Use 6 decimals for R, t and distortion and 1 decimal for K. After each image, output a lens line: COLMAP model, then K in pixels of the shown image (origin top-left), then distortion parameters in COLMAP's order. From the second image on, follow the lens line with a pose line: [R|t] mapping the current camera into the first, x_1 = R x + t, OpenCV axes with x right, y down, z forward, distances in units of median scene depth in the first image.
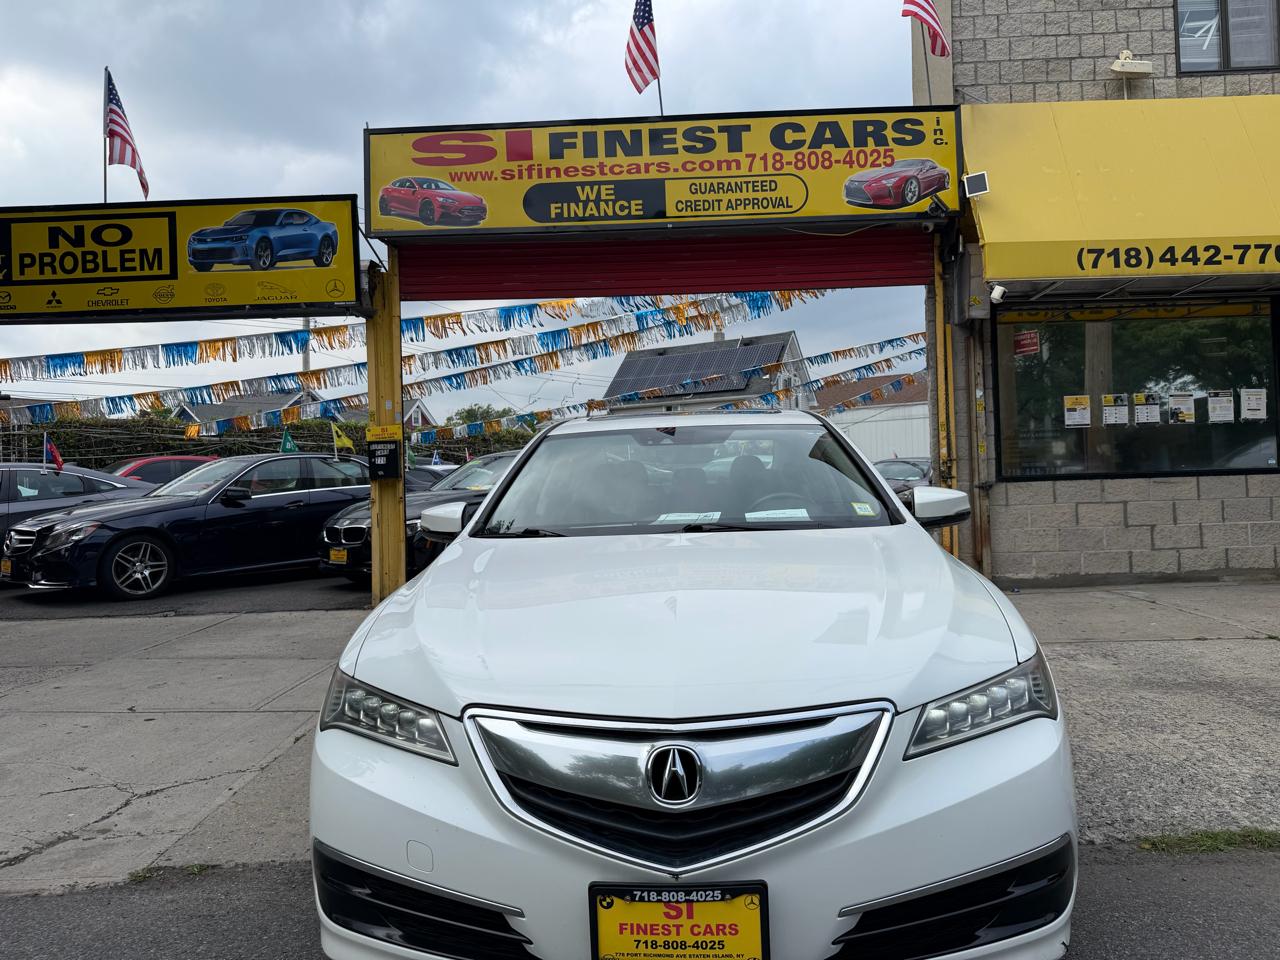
lens RADIAL K [[894.5, 0, 640.6], [0, 894.5, 475.6], [0, 0, 1]] dist [0.036110, -0.055265]
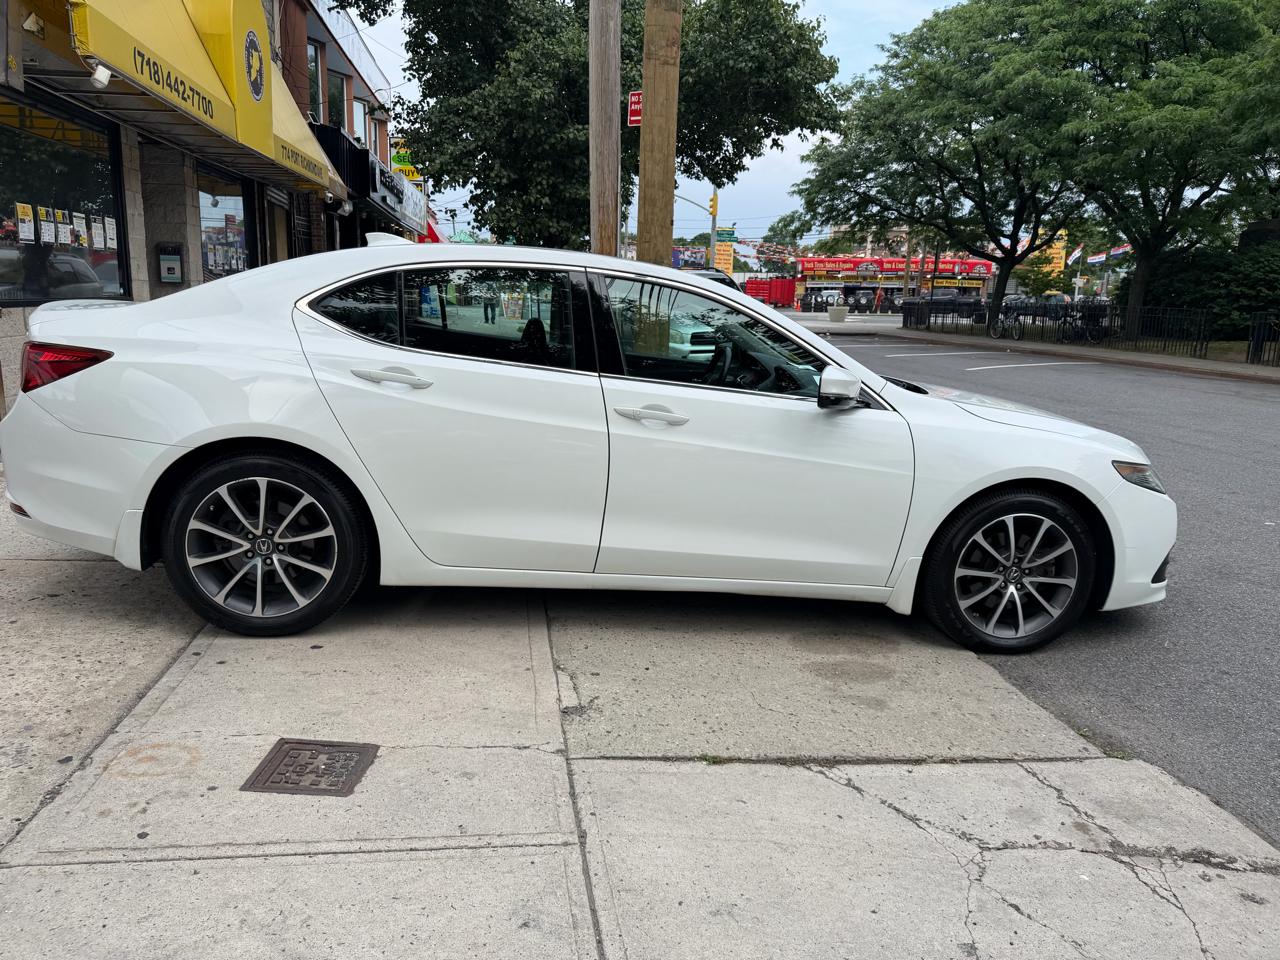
lens RADIAL K [[883.6, 0, 640.0], [0, 883.6, 480.0], [0, 0, 1]] dist [0.056133, -0.099182]
pose [[-0.174671, -0.174725, 0.969000, -0.499545], [-0.046305, 0.984498, 0.169172, -0.000128], [-0.983537, -0.015320, -0.180054, 0.620942]]
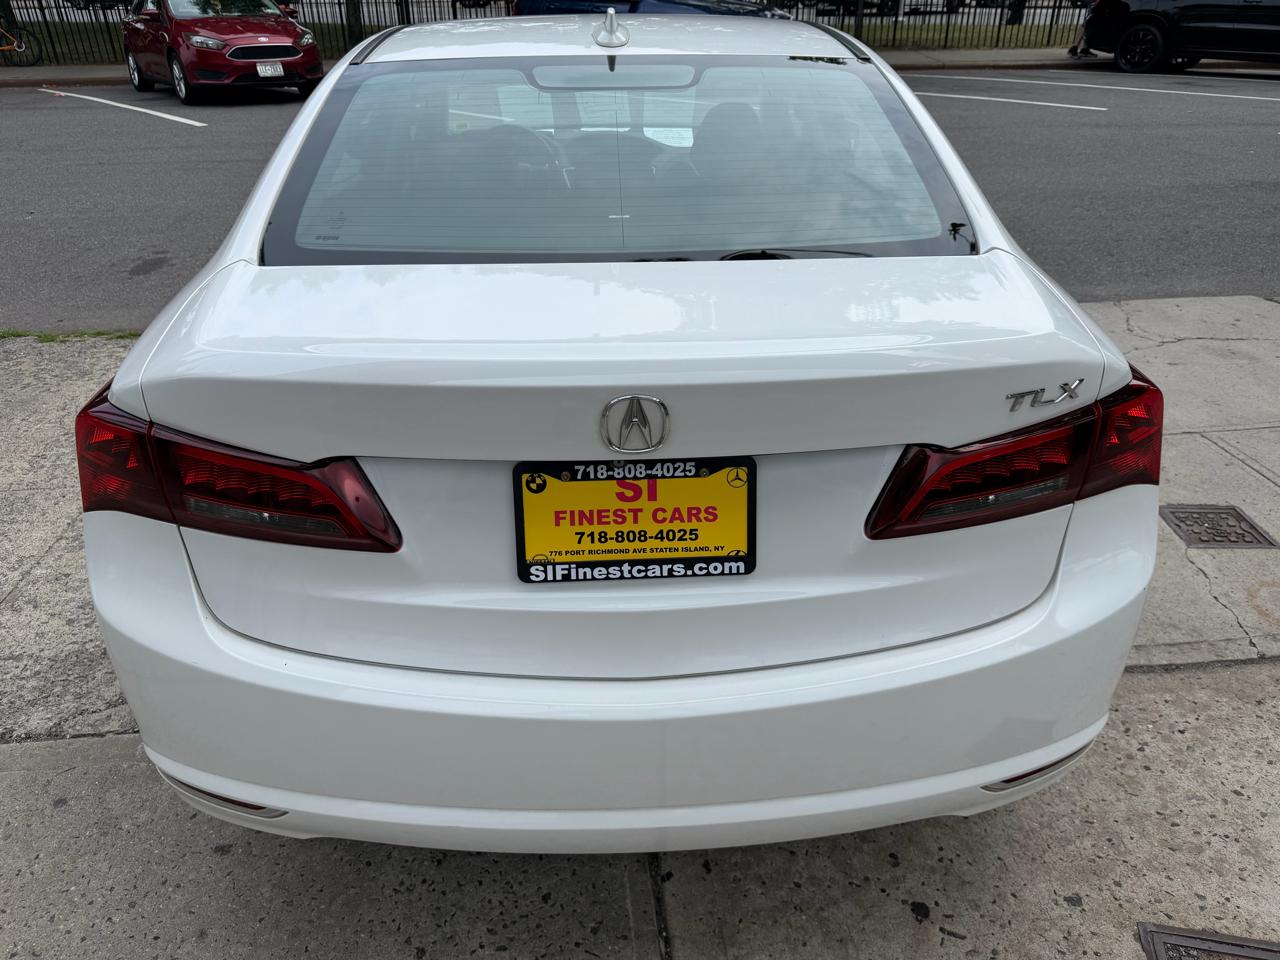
lens RADIAL K [[918.3, 0, 602.5], [0, 918.3, 449.5], [0, 0, 1]] dist [-0.003792, -0.004146]
pose [[-0.994122, 0.085969, -0.065807, 0.065852], [0.049236, 0.900335, 0.432403, -0.050349], [0.096421, 0.426622, -0.899276, 0.973612]]
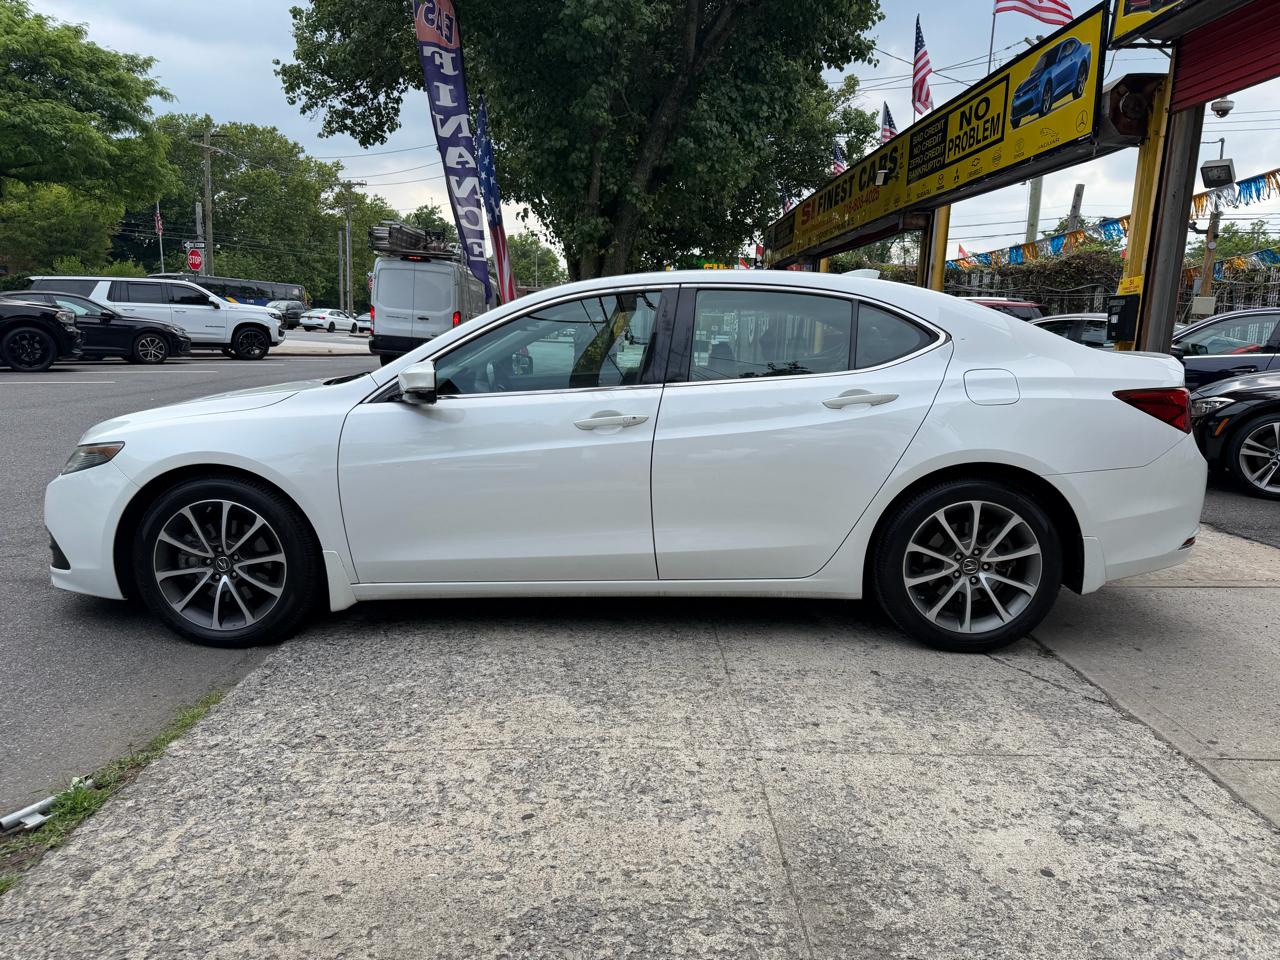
lens RADIAL K [[905.6, 0, 637.0], [0, 905.6, 476.8], [0, 0, 1]] dist [0.002801, -0.011882]
pose [[0.051916, 0.193250, -0.979775, 0.581916], [-0.022501, 0.981075, 0.192314, -0.025988], [0.998398, 0.012062, 0.055281, 0.518364]]
